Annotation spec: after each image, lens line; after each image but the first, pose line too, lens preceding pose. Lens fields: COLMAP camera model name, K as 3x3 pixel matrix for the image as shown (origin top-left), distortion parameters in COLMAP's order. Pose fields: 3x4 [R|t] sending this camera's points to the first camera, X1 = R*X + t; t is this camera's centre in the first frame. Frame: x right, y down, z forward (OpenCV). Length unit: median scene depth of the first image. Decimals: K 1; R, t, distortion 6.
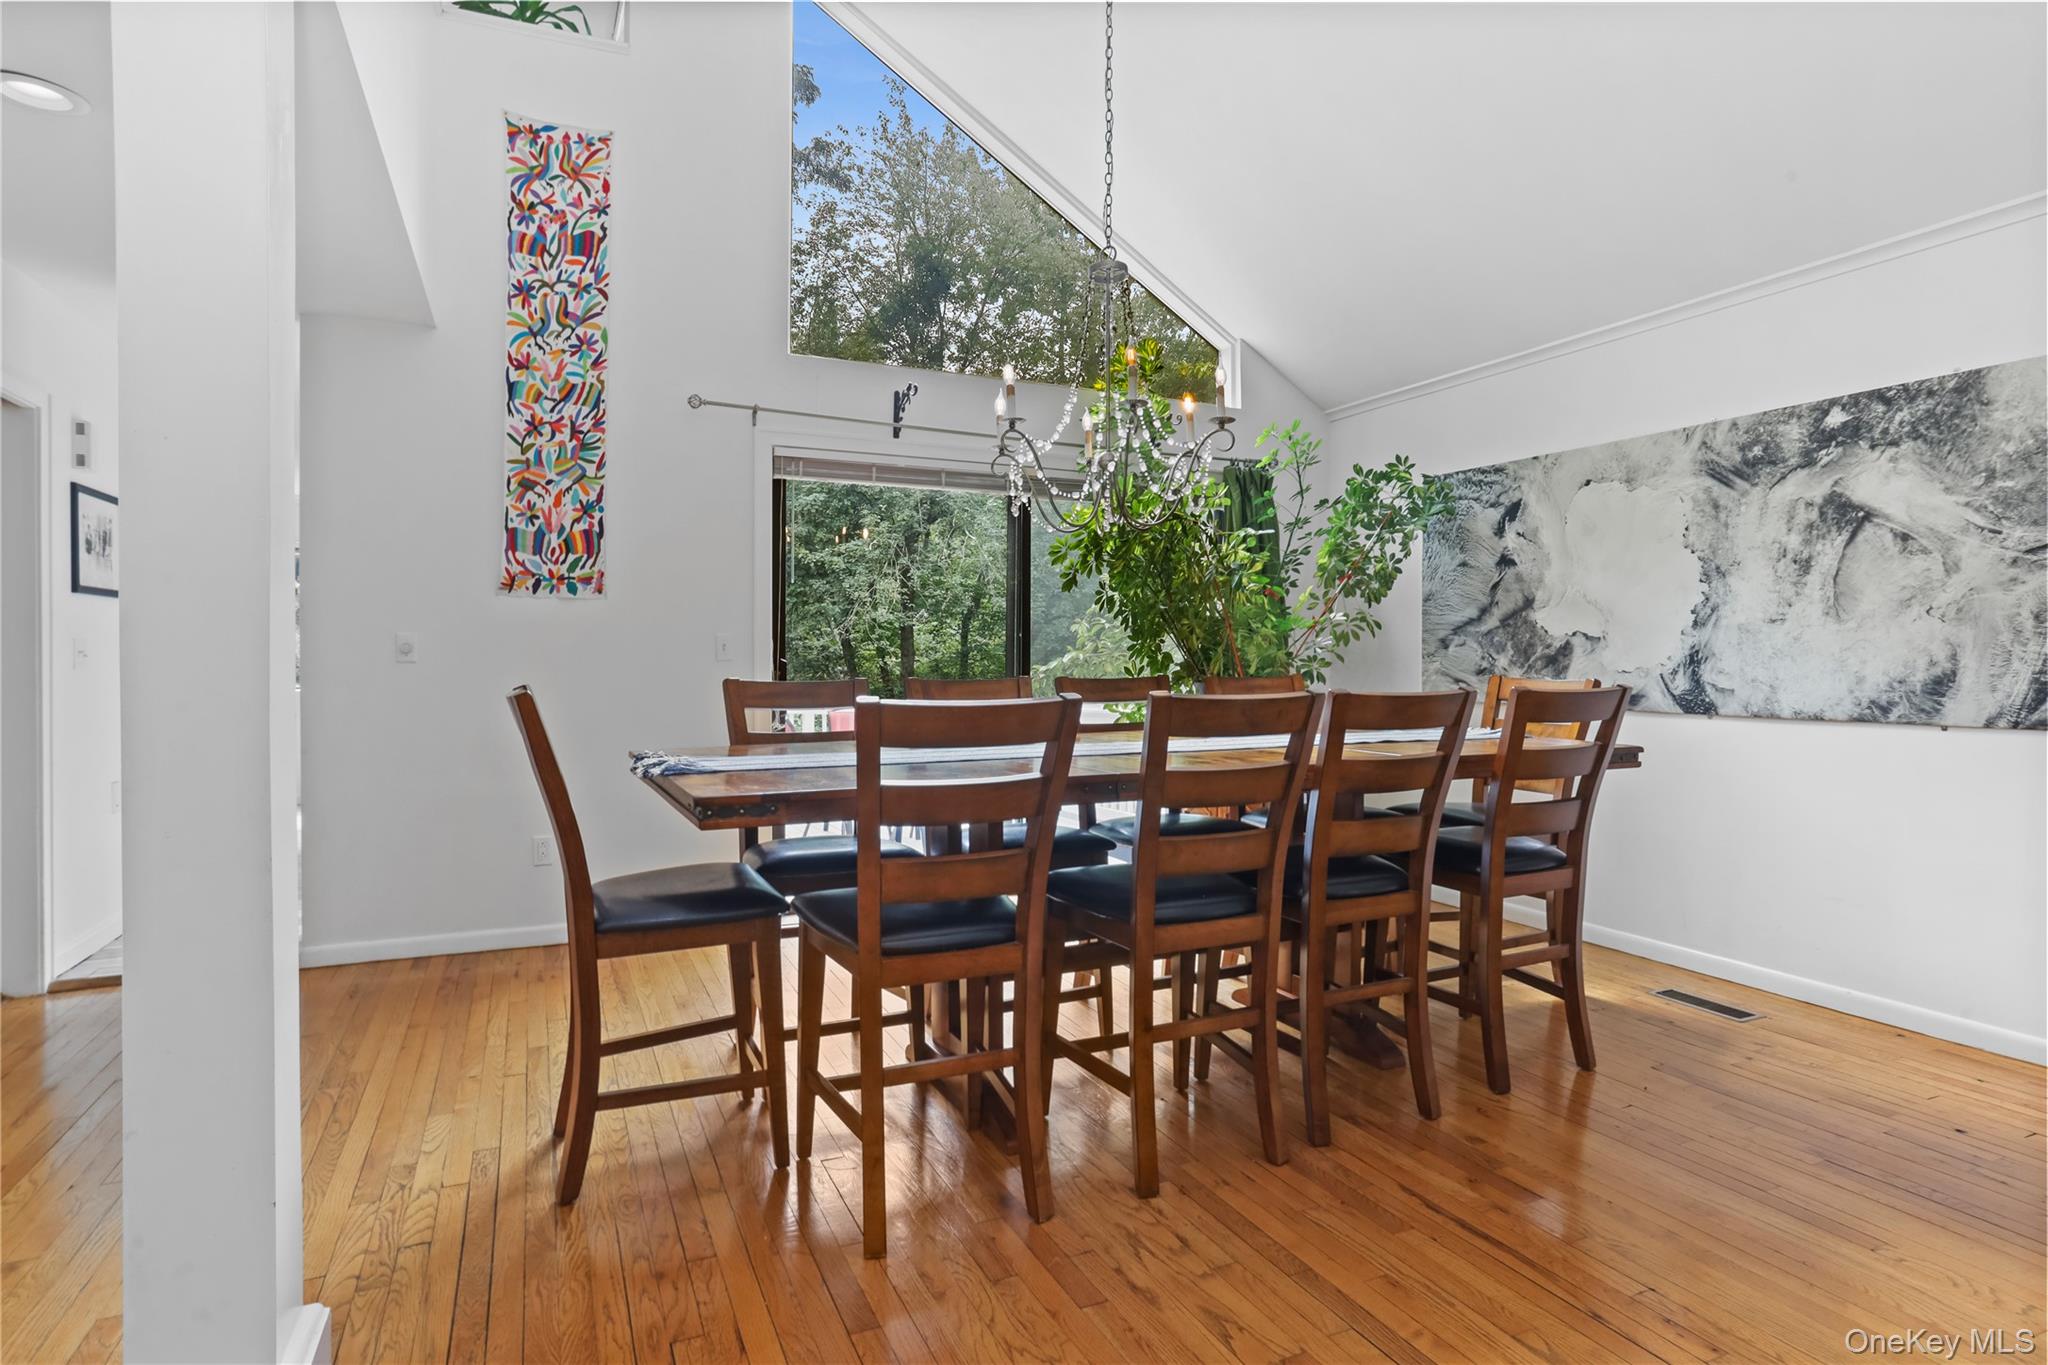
lens RADIAL K [[1063.6, 0, 1024.0], [0, 1063.6, 682.5], [0, 0, 1]] dist [0.000758, 0.000319]
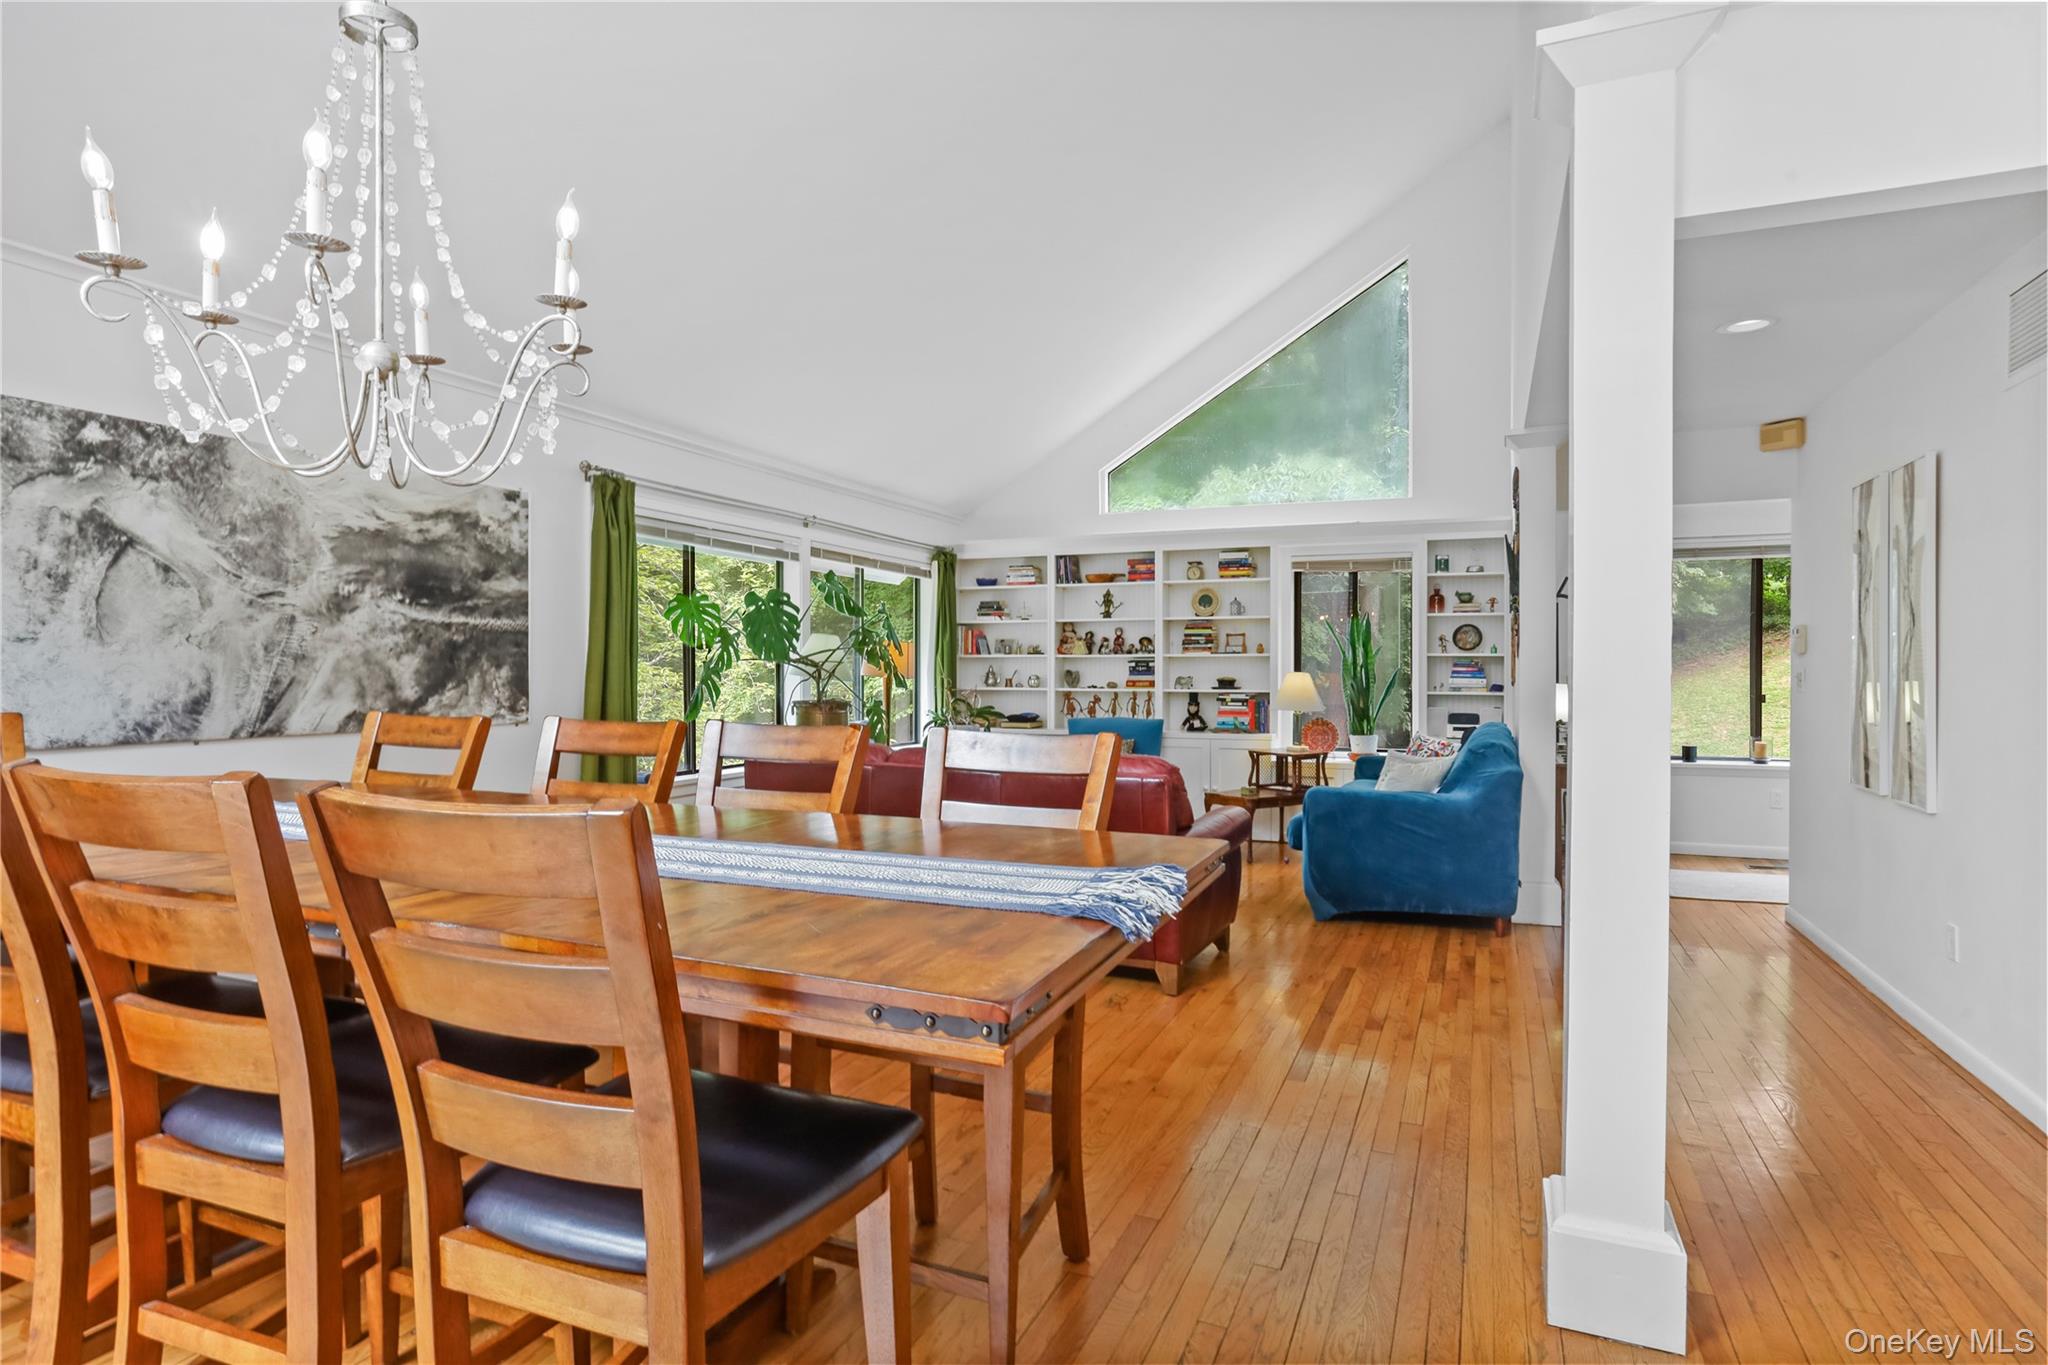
lens RADIAL K [[1063.6, 0, 1024.0], [0, 1063.6, 682.5], [0, 0, 1]] dist [0.000758, 0.000319]
pose [[-0.667292, -0.013832, 0.744668, -0.547510], [0.009584, 0.999585, 0.027155, -0.042119], [-0.744734, 0.025257, -0.666883, 1.064648]]
